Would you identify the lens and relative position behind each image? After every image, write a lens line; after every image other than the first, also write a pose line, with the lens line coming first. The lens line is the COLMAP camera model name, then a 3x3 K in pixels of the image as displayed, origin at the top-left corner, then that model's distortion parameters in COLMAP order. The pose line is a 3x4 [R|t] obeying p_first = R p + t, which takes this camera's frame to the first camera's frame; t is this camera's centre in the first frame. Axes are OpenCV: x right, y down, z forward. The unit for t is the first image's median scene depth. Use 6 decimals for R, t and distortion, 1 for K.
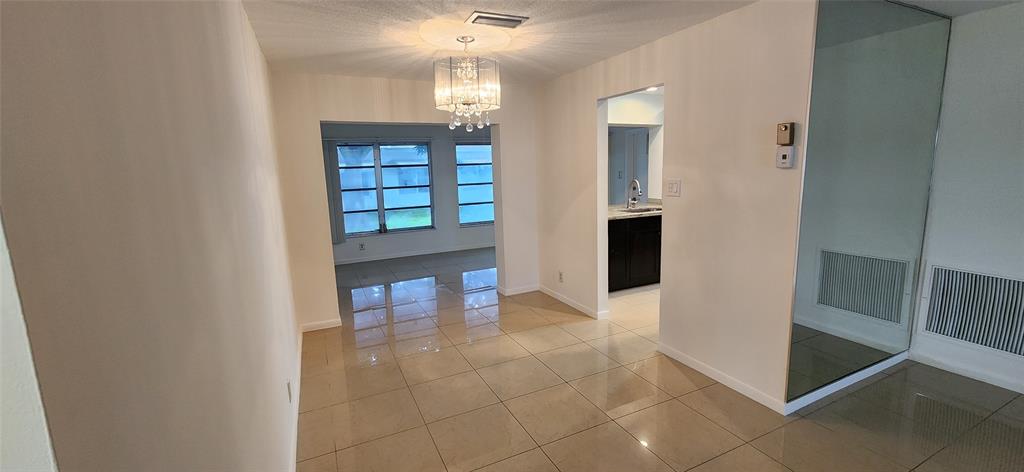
lens RADIAL K [[416.4, 0, 512.0], [0, 416.4, 236.0], [0, 0, 1]] dist [-0.001721, -0.000310]
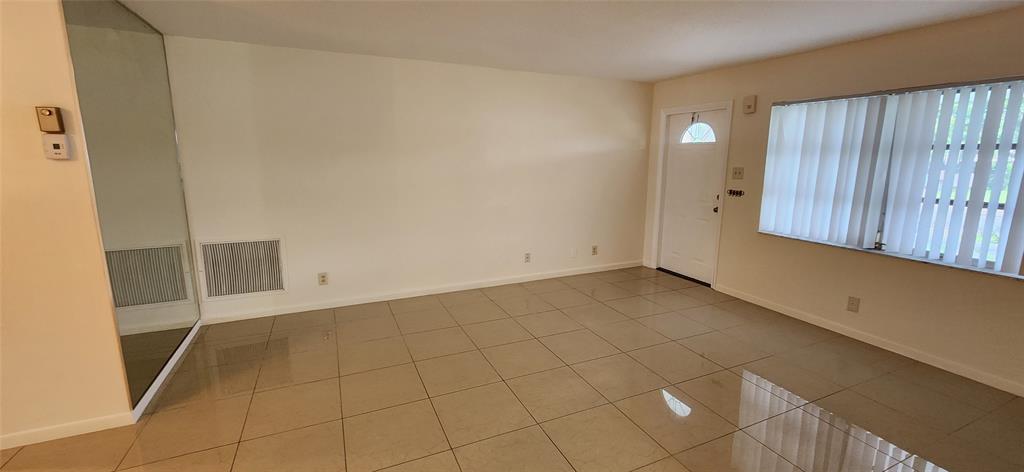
lens RADIAL K [[416.4, 0, 512.0], [0, 416.4, 236.0], [0, 0, 1]] dist [-0.001721, -0.000310]
pose [[0.034140, -0.159539, 0.986601, -0.176318], [0.152914, 0.976387, 0.152596, 0.004032], [-0.987650, 0.145655, 0.057729, 0.039978]]
